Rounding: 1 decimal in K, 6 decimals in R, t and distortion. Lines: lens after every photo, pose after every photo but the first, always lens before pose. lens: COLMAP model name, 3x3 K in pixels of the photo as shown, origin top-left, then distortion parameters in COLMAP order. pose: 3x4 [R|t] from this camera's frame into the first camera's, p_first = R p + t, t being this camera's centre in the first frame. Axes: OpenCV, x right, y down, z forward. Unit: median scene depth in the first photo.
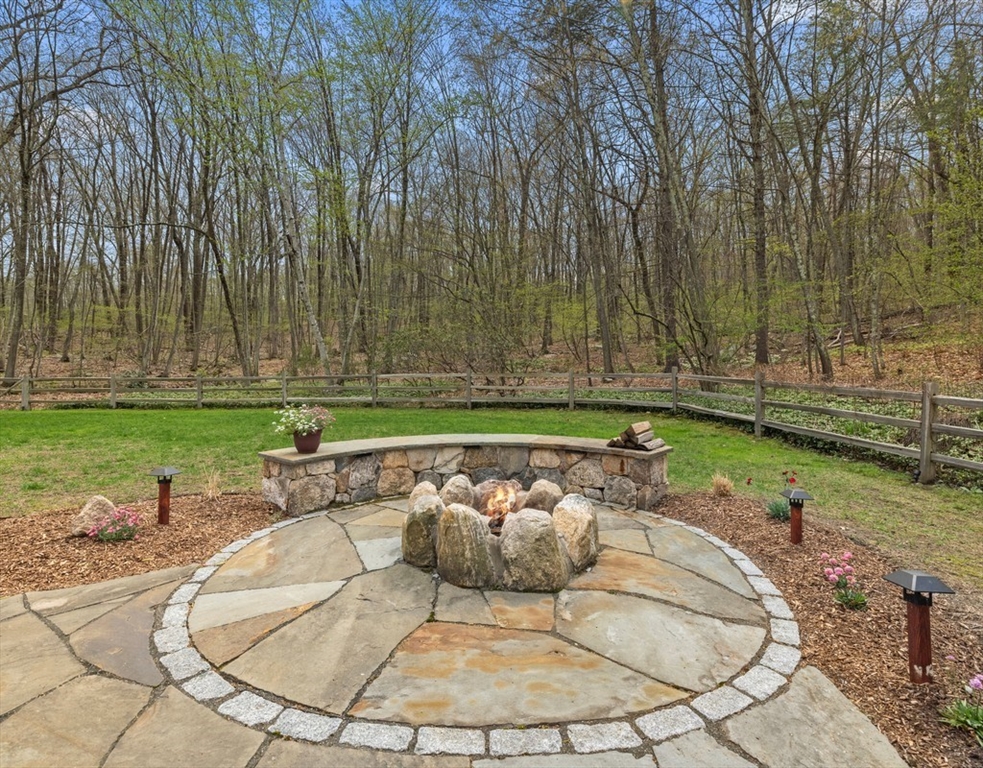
lens RADIAL K [[490.0, 0, 494.6], [0, 490.0, 348.8], [0, 0, 1]] dist [0.001410, 0.000781]
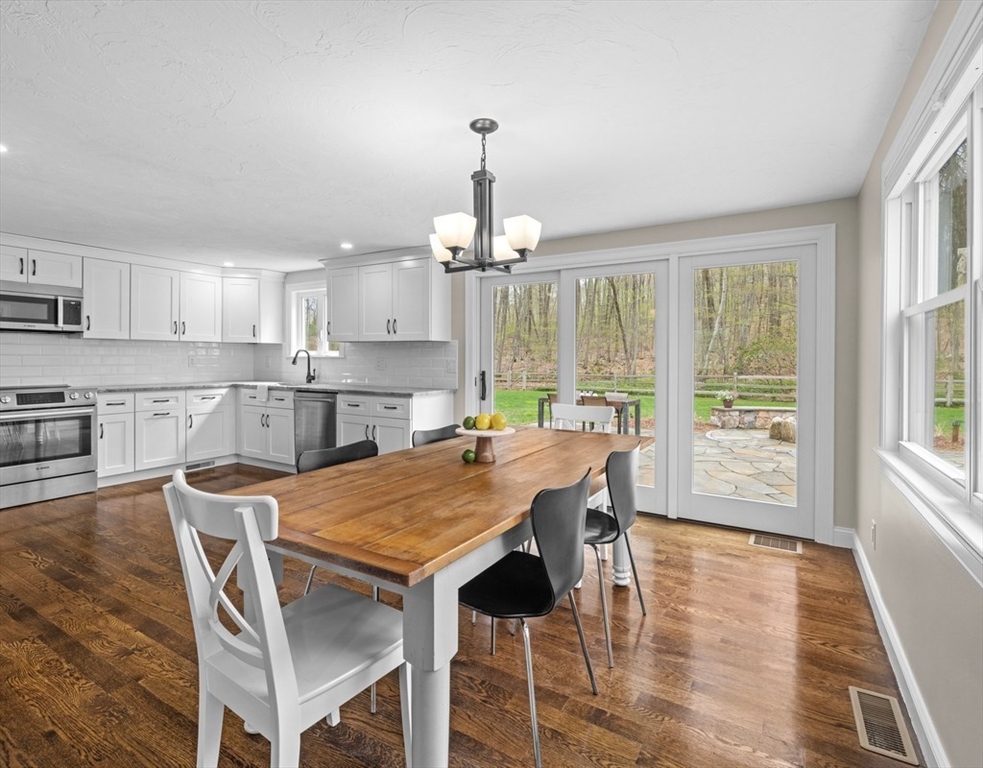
lens RADIAL K [[488.2, 0, 489.1], [0, 488.2, 347.5], [0, 0, 1]] dist [-0.003161, 0.000039]
pose [[0.782337, -0.001172, -0.622854, 0.258999], [0.006308, 0.999962, 0.006043, -0.142504], [0.622823, -0.008657, 0.782315, -1.866121]]
